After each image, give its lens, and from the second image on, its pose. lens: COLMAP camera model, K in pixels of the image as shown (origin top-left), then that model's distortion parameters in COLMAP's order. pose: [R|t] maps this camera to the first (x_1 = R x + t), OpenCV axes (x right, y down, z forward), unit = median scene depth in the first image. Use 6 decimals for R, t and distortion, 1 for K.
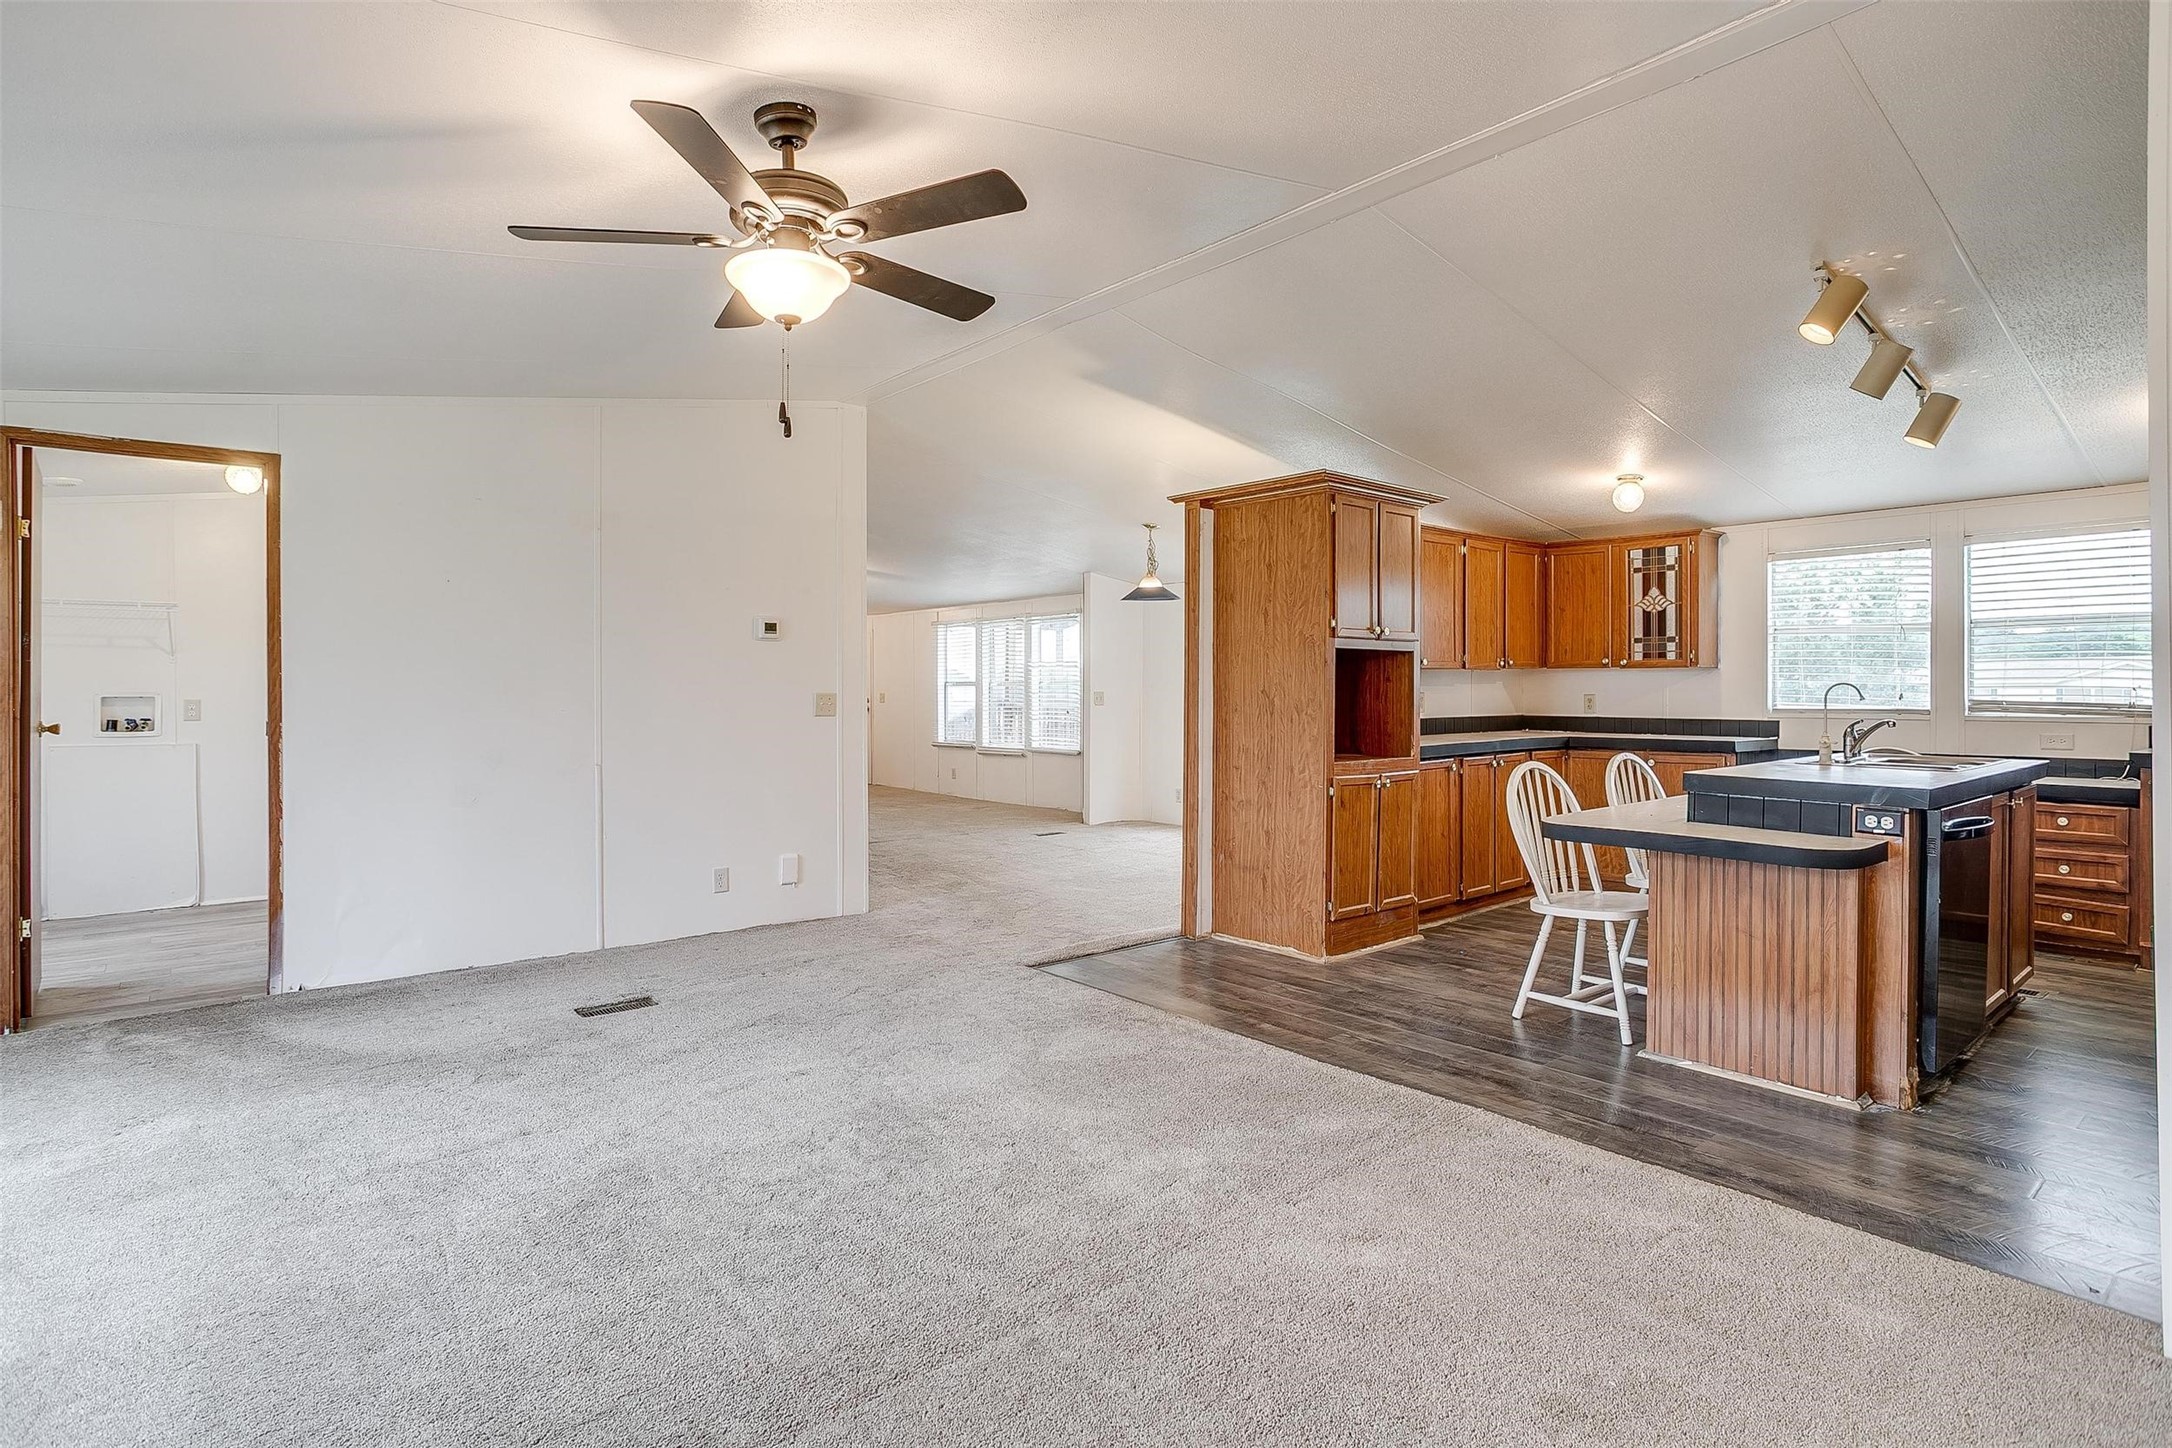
lens RADIAL K [[1098.5, 0, 1066.2], [0, 1098.5, 701.4], [0, 0, 1]] dist [-0.065442, 0.030689]
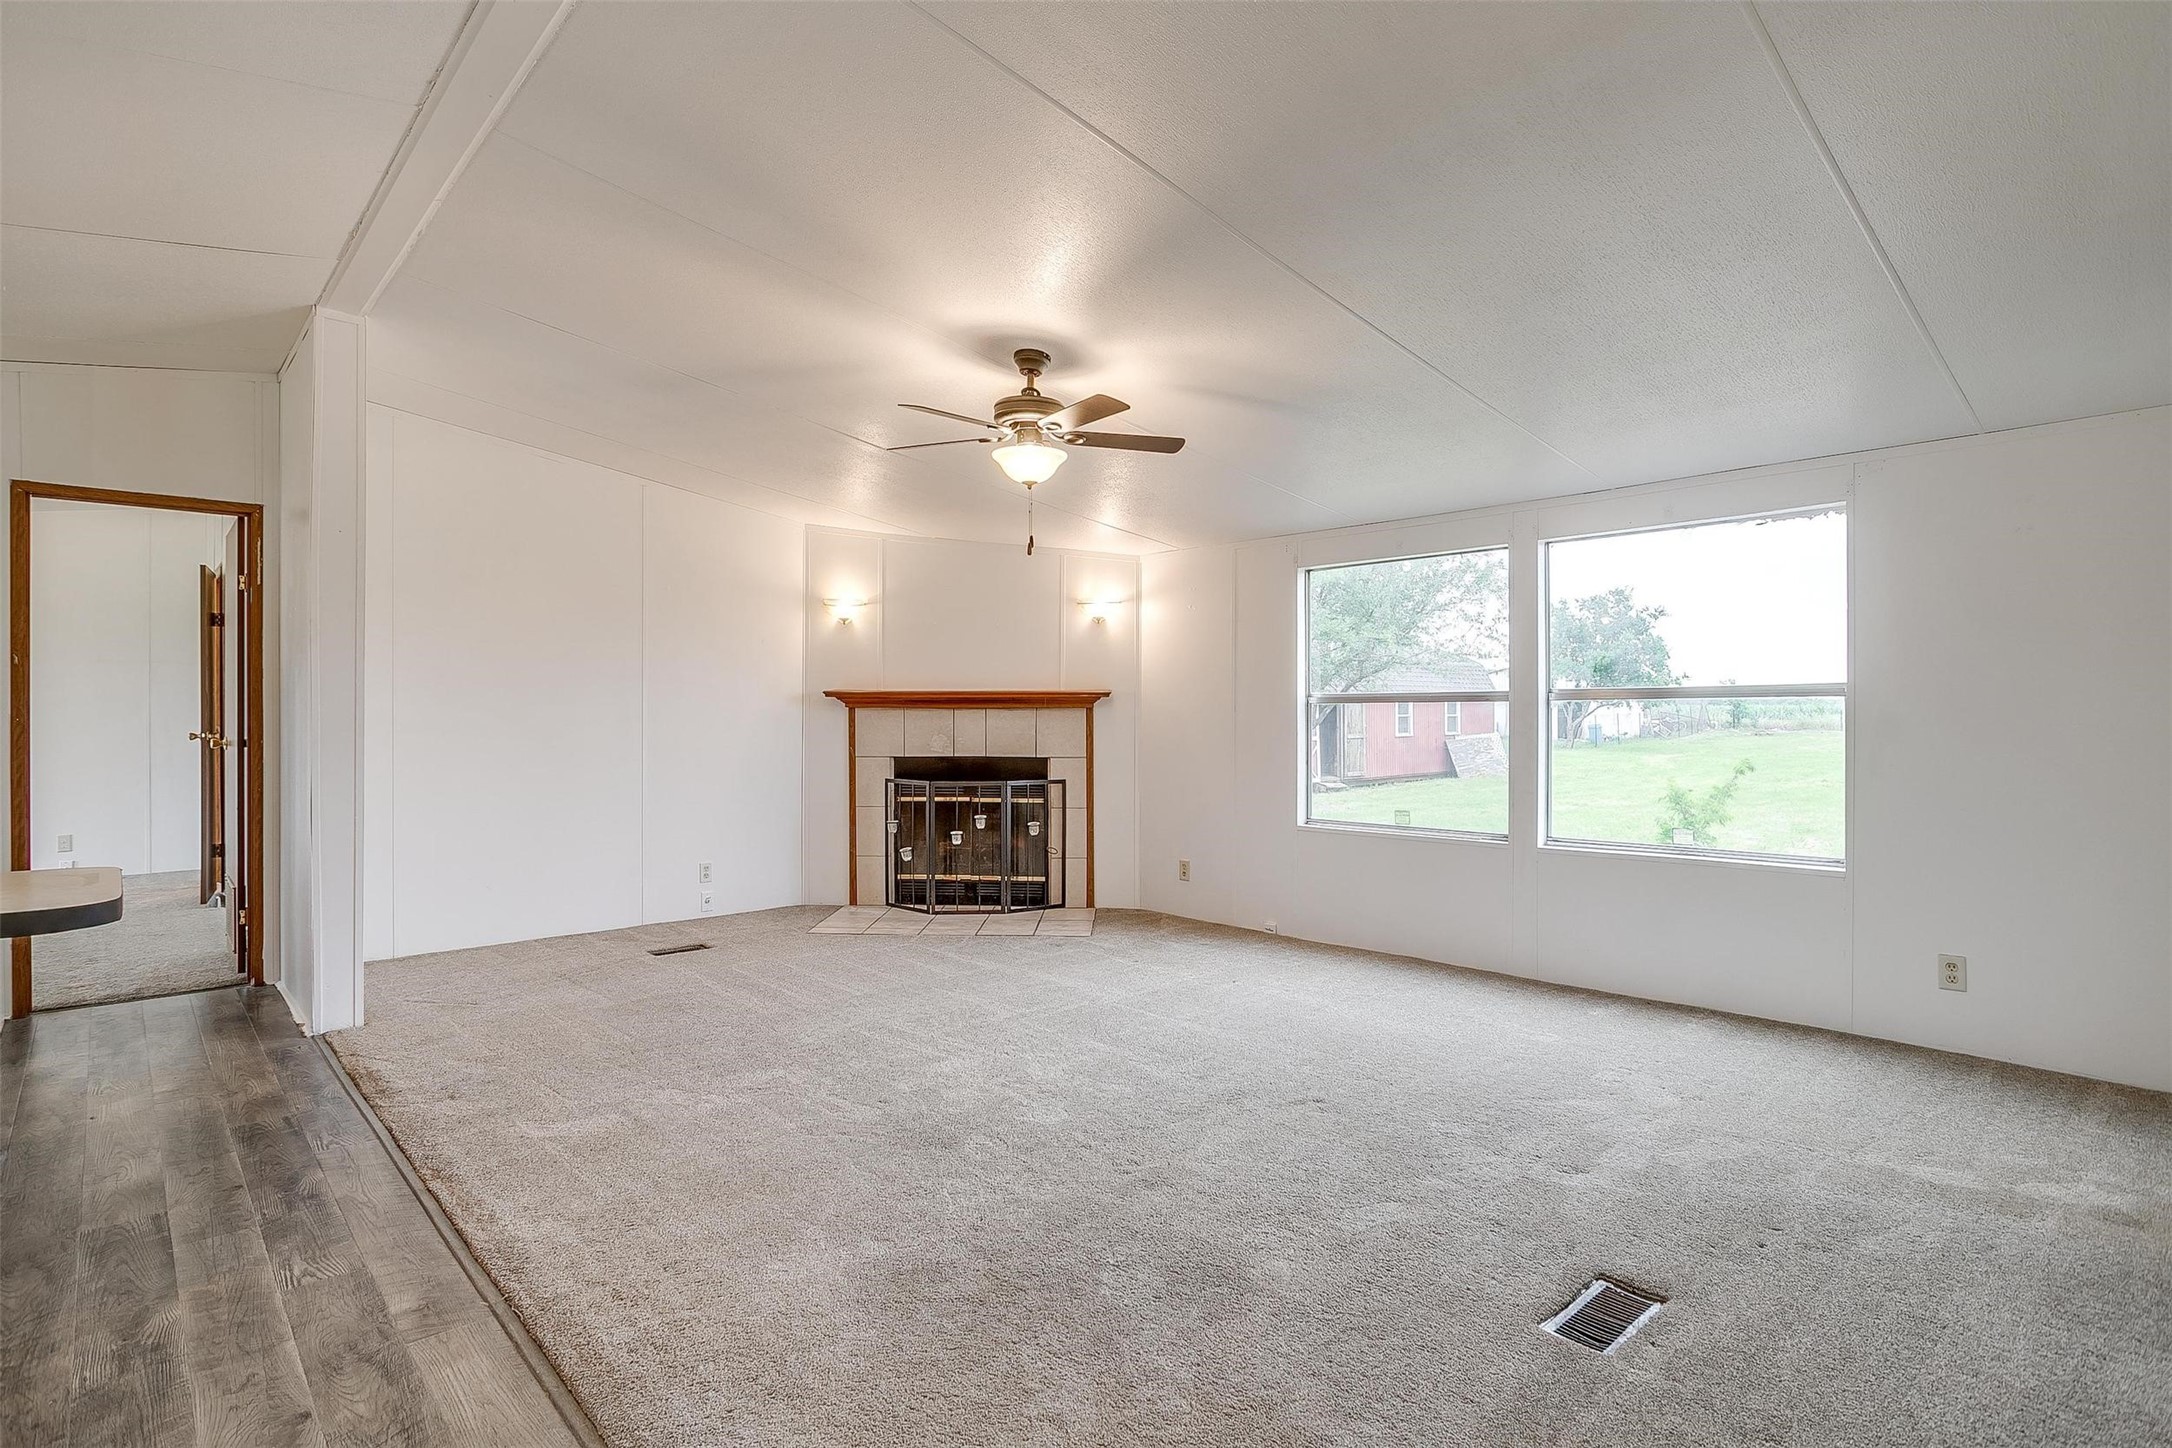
lens RADIAL K [[1098.5, 0, 1066.2], [0, 1098.5, 701.4], [0, 0, 1]] dist [-0.065442, 0.030689]
pose [[-0.998964, 0.006098, -0.045106, -0.103036], [0.006046, 0.999981, 0.001279, -0.011065], [0.045113, 0.001004, -0.998981, 1.164238]]
